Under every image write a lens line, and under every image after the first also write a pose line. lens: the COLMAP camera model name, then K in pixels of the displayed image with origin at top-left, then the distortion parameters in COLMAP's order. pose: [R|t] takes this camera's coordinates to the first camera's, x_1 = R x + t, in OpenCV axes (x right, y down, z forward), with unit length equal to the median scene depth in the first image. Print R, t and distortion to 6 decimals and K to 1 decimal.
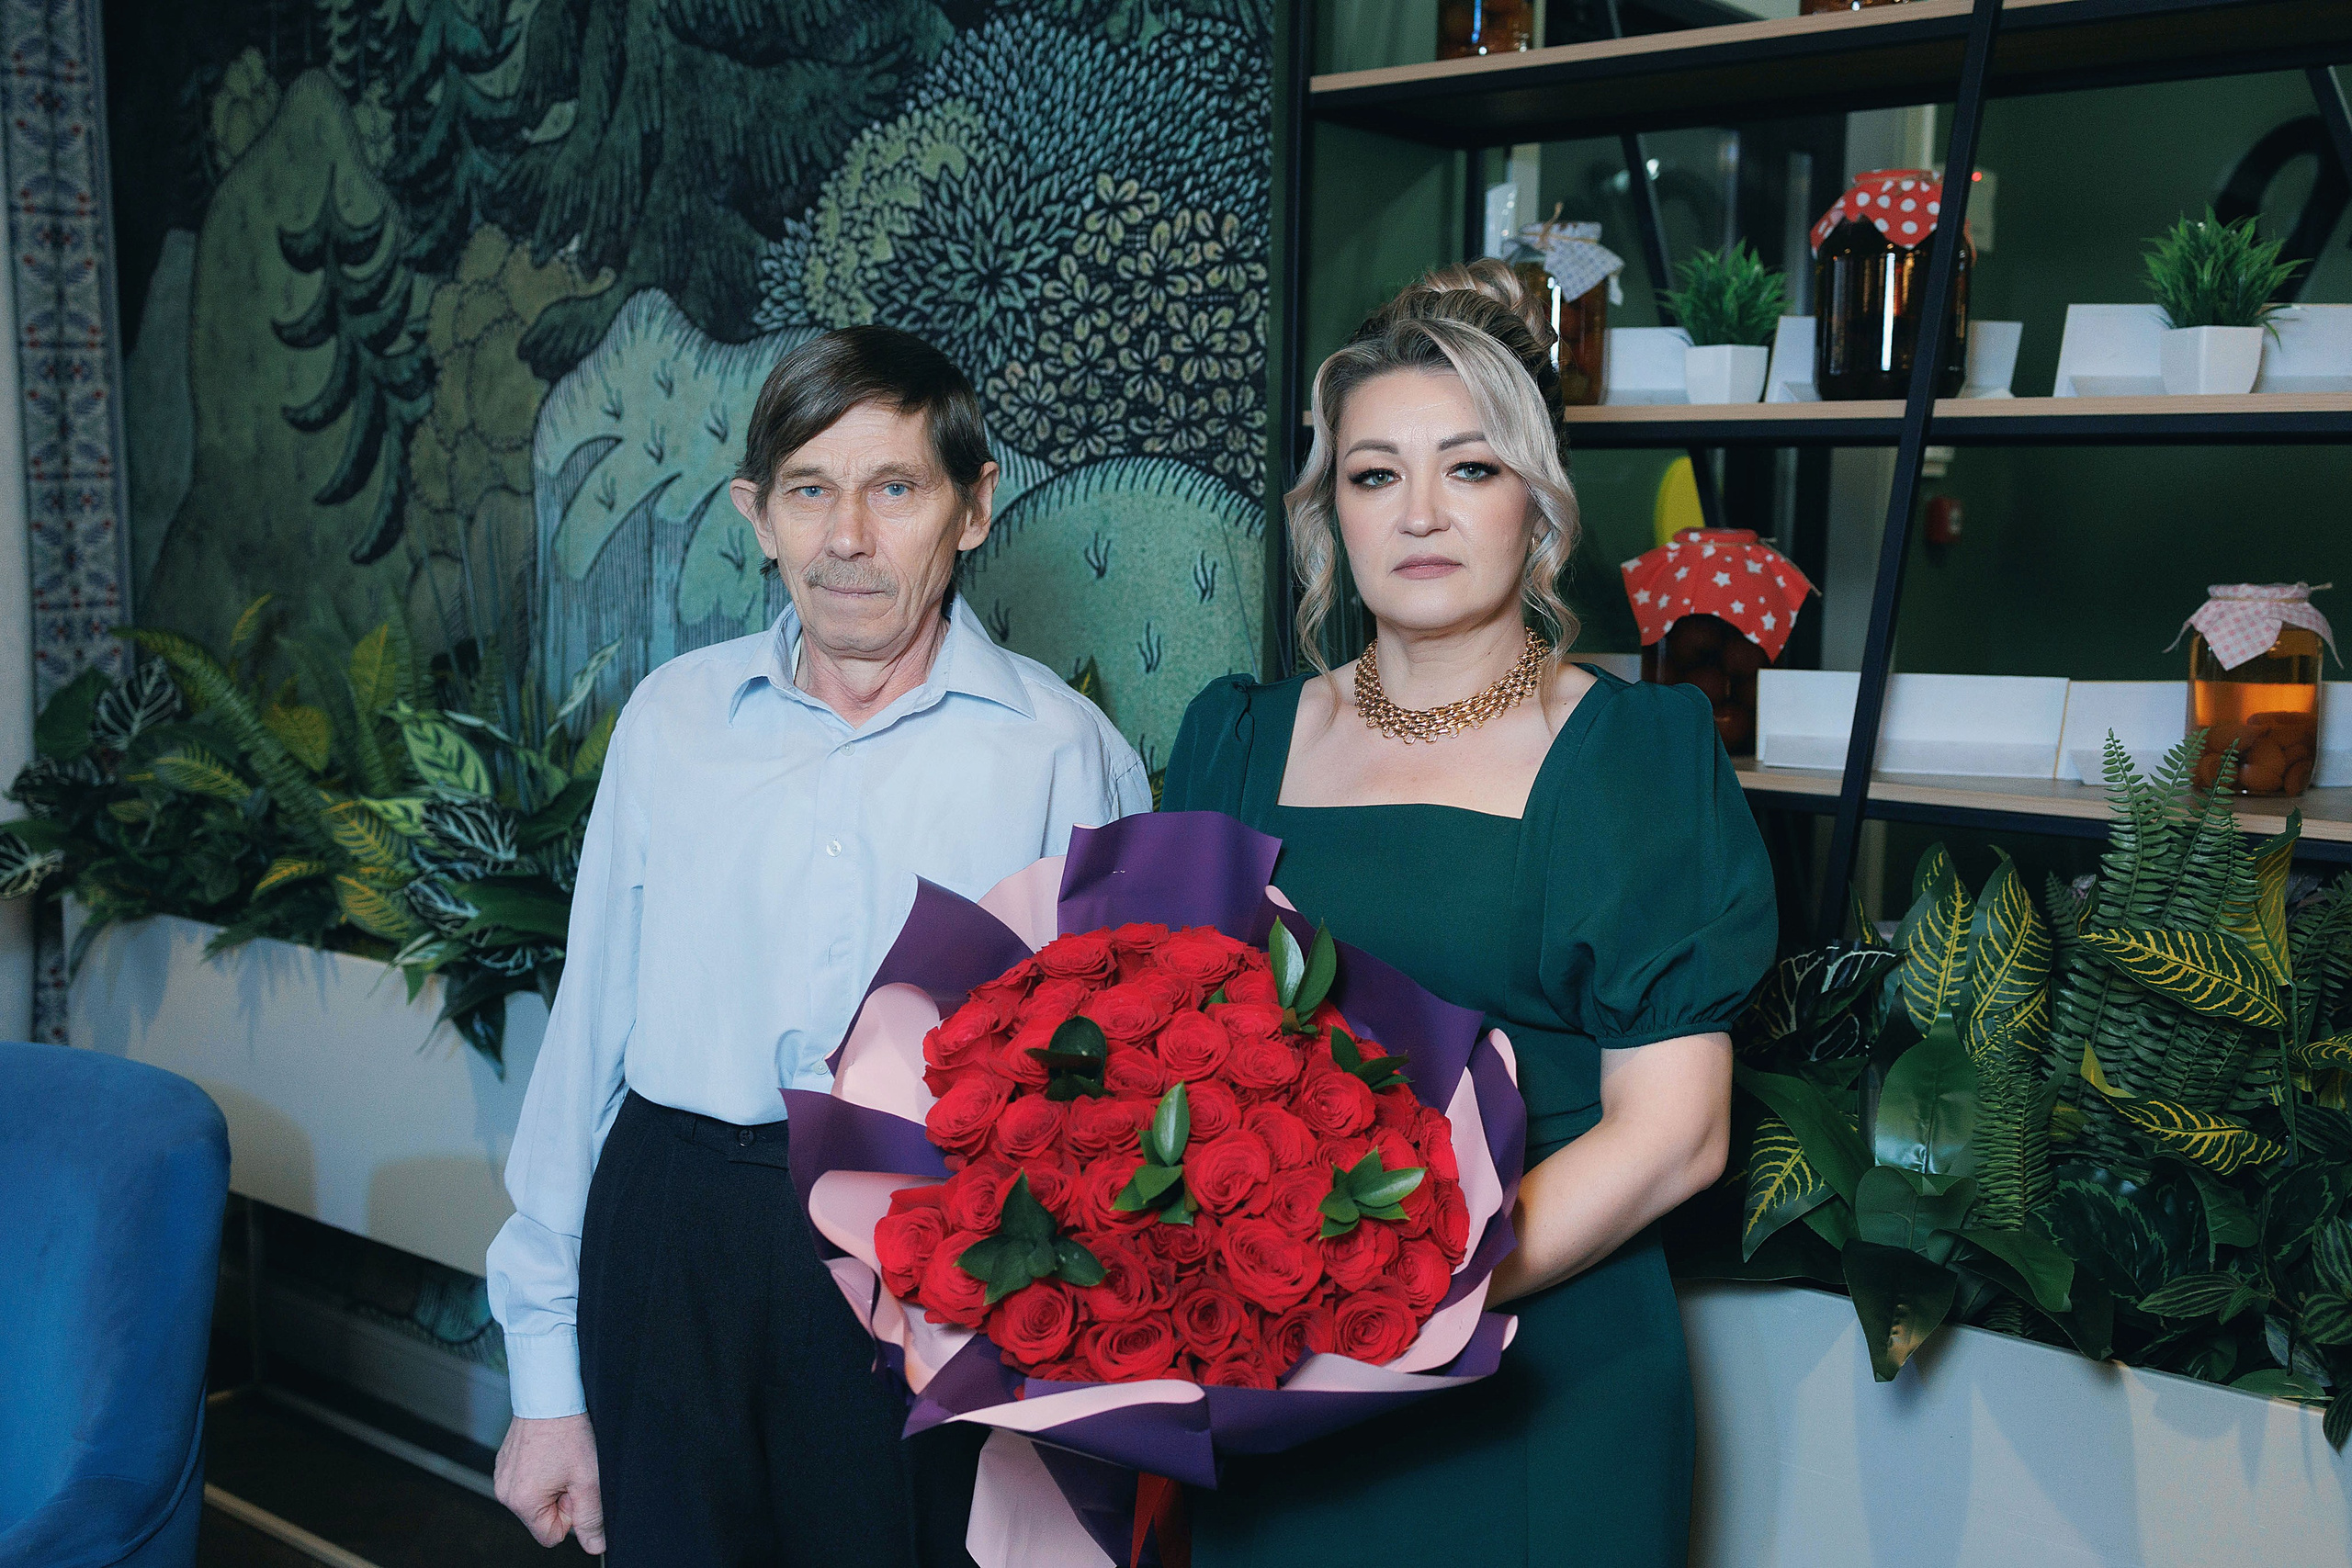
lens RADIAL K [[2321.2, 0, 1176.0], [0, 2321.2, 784.0], [0, 0, 1]] dist [0.008790, -0.003046]
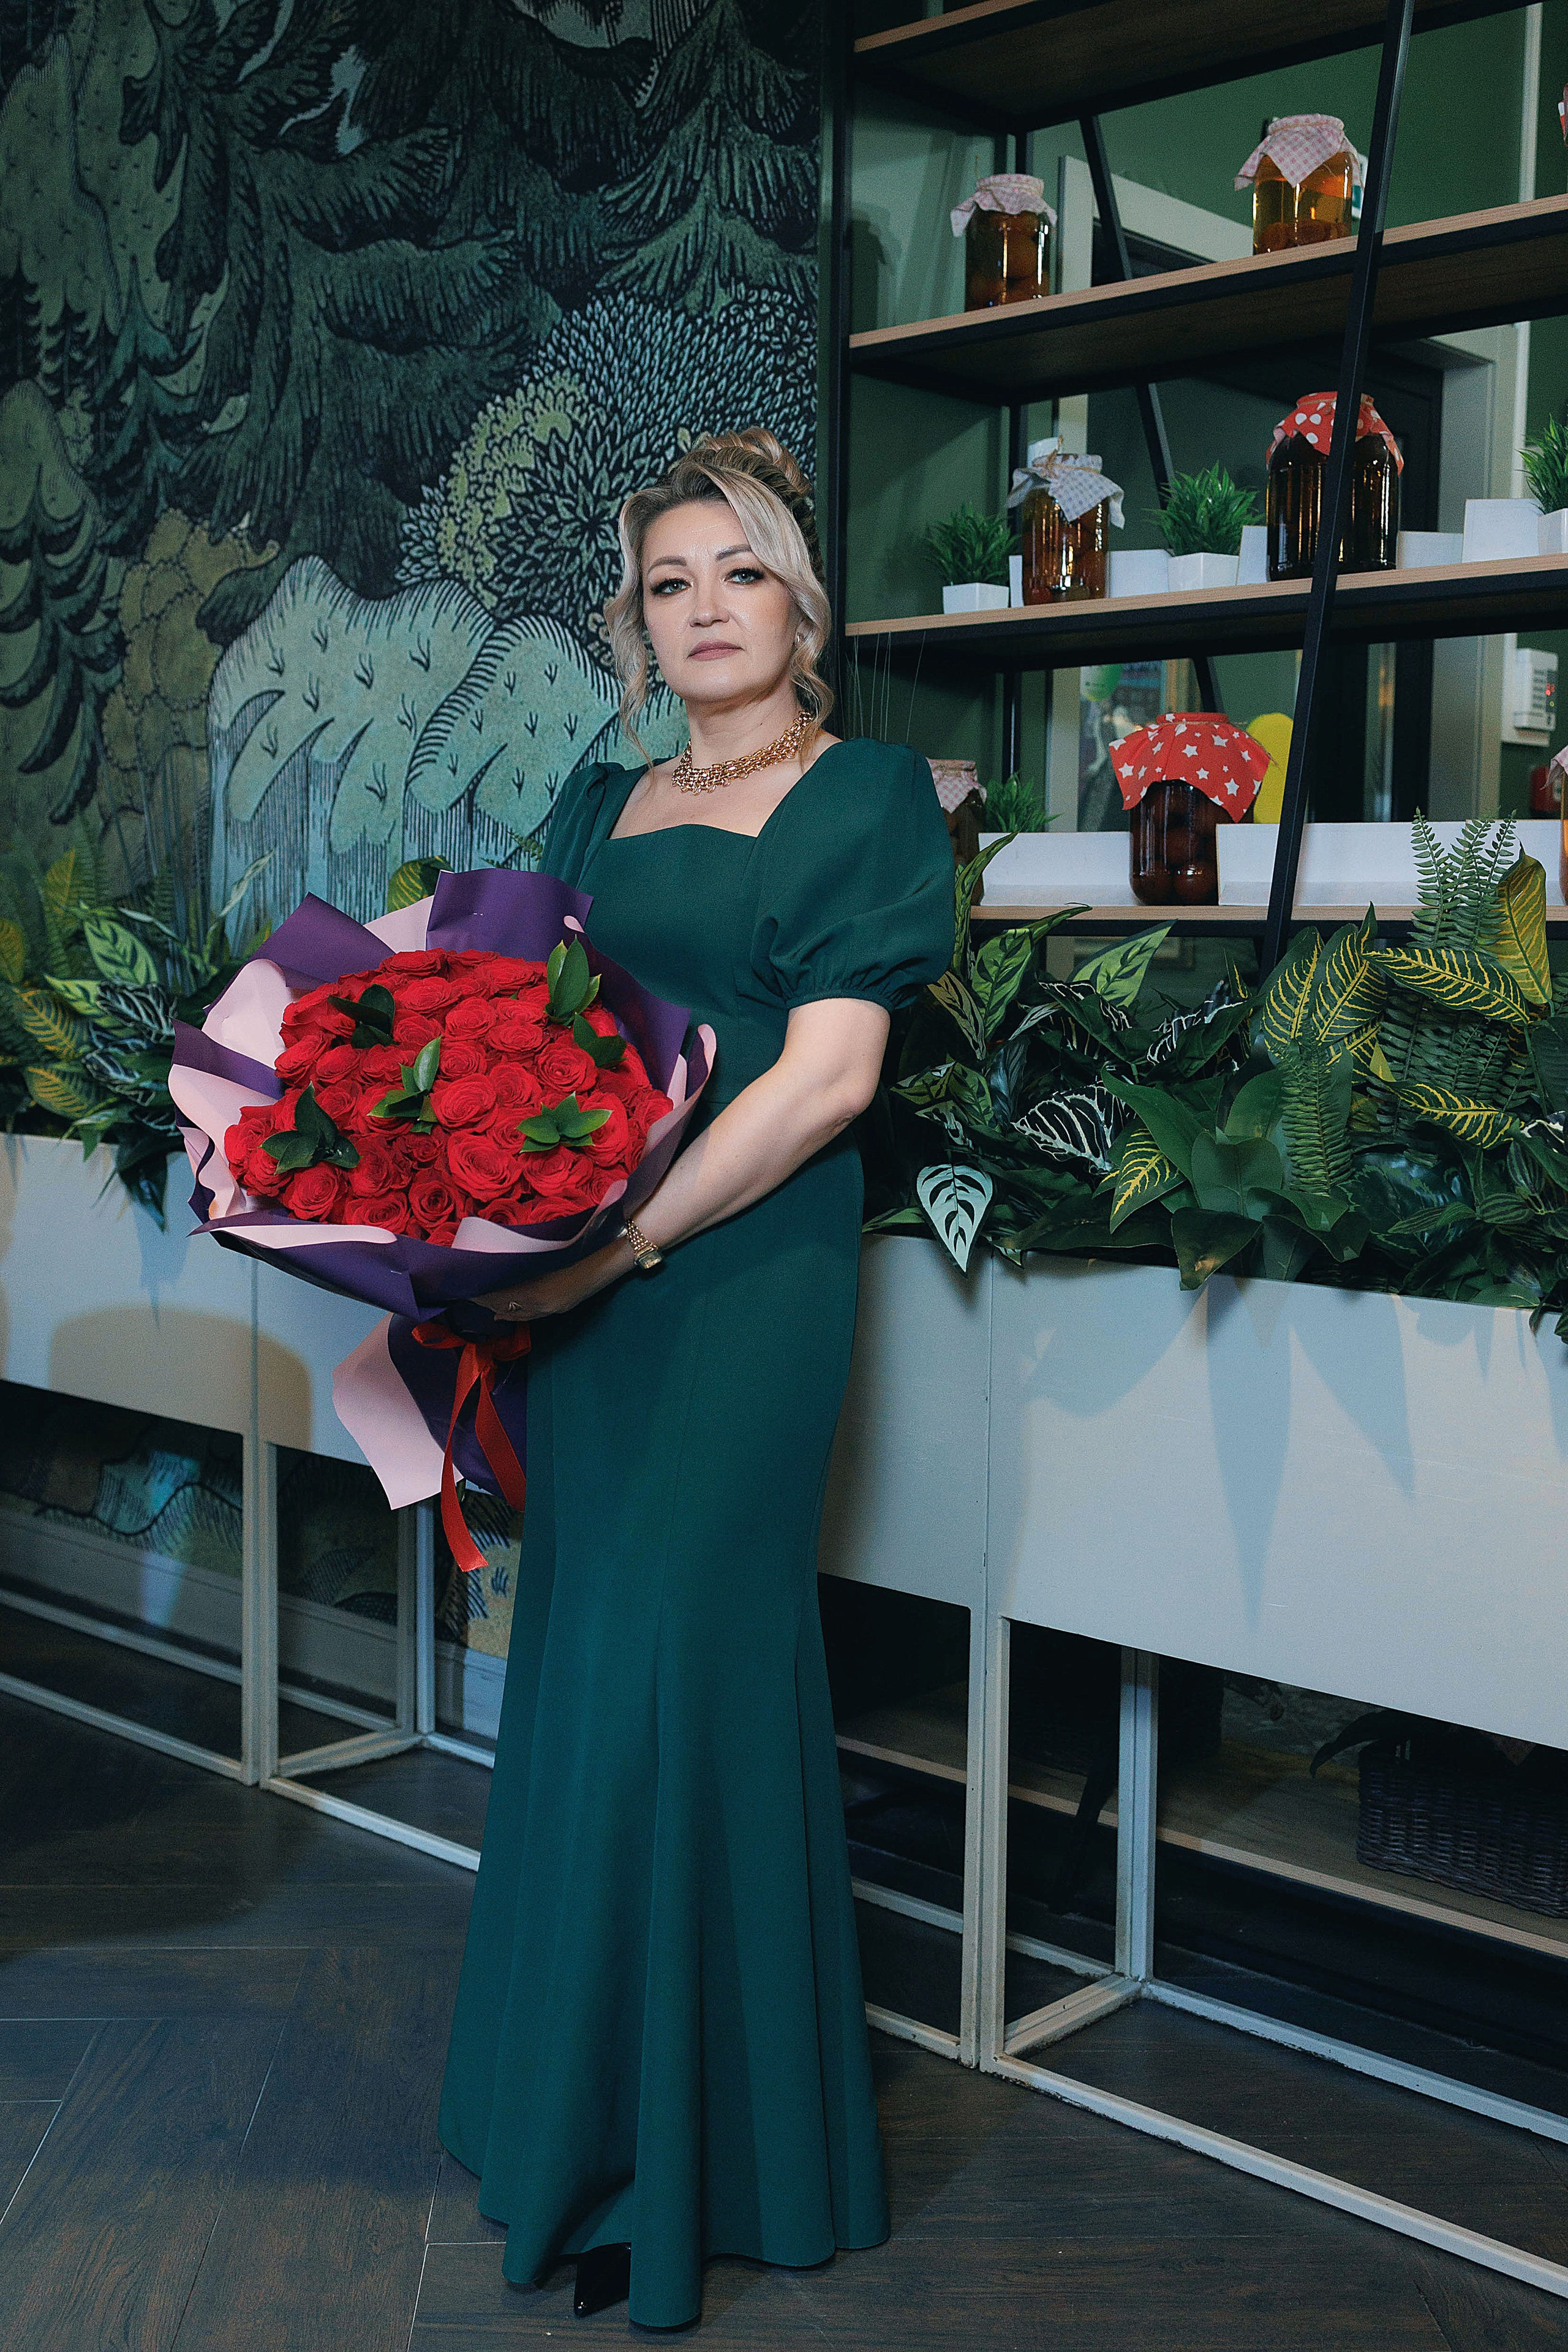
lens RADIAL K [[2557.8, 0, 773.2], [0, 2557.8, 1153.8], [0, 0, 1]] dist [0.007187, -0.002363]
pose [[0.997016, 0.004065, -0.077088, 0.107612], [-0.006772, 0.999368, -0.034892, 0.134100], [0.076897, 0.035310, 0.996414, -0.235821]]
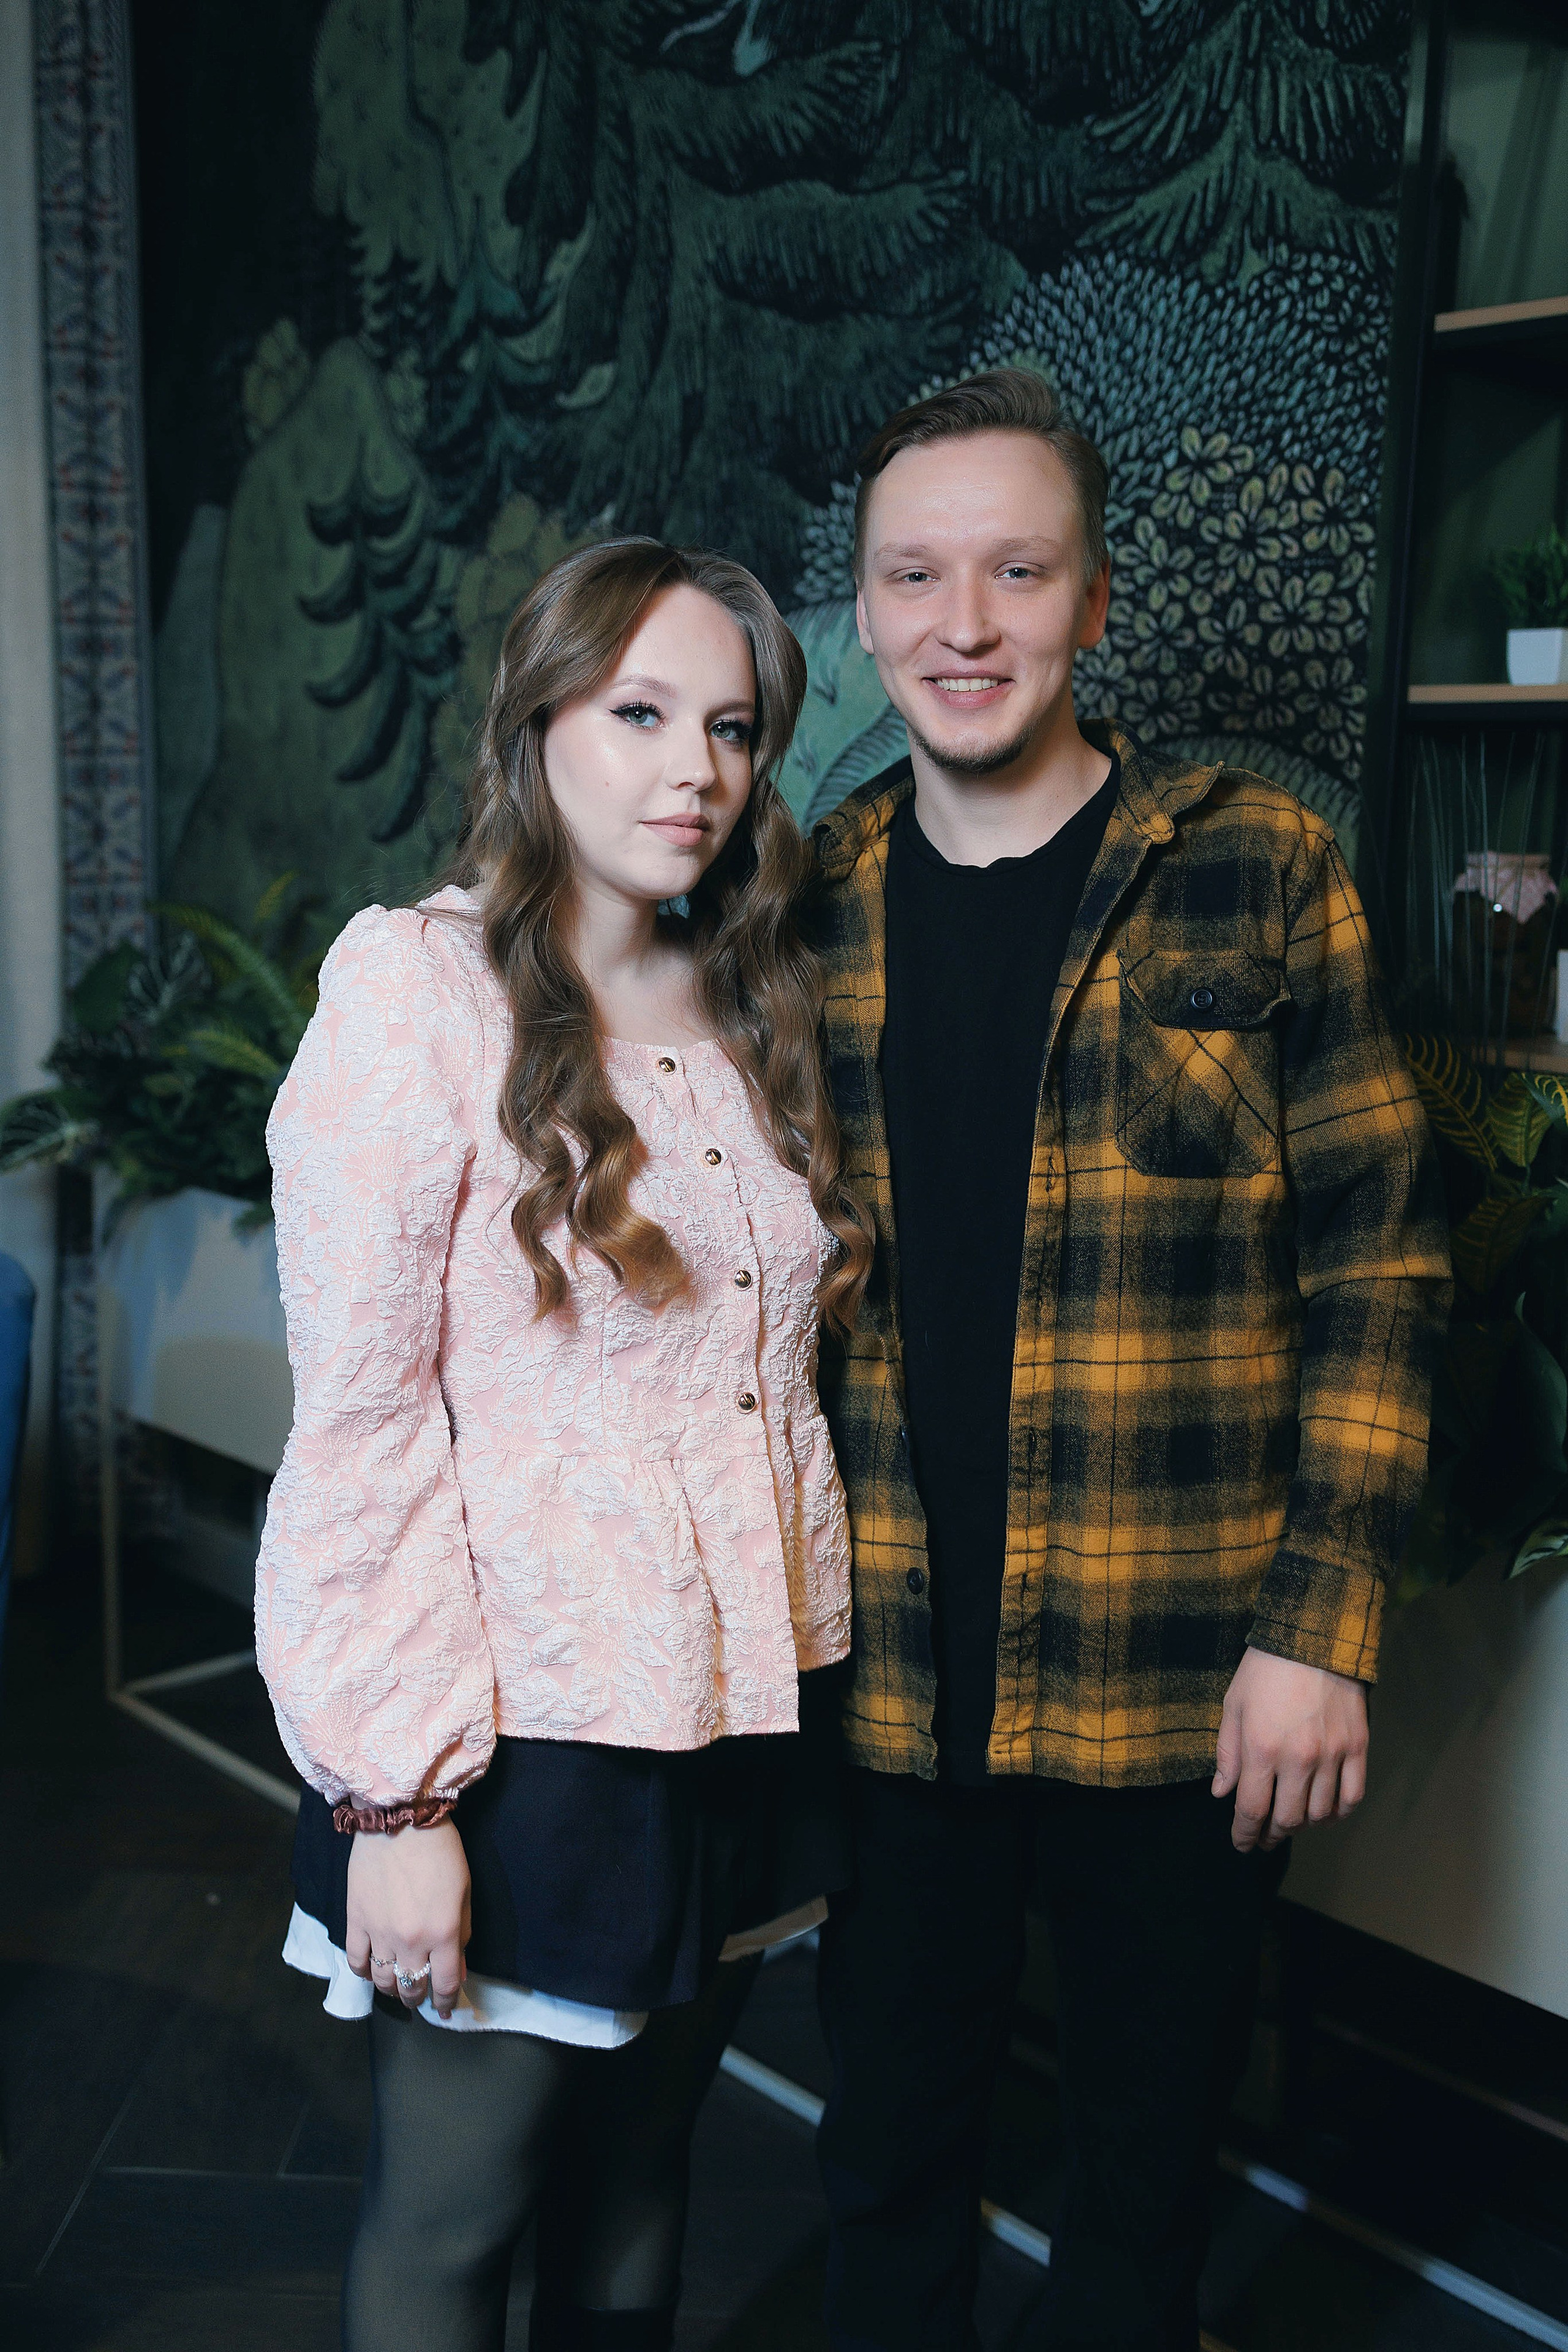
lens RADIAL K [[2321.4, 0, 778.2], [0, 2321.4, 1181.9], [0, 0, 1]] dist [0.008790, -0.003046]
pose [[0.989771, 0.035938, -0.138067, -0.052424], [-0.030105, 0.998573, 0.044108, 0.001640], [0.139455, -0.039501, 0.989440, 0.045844]]
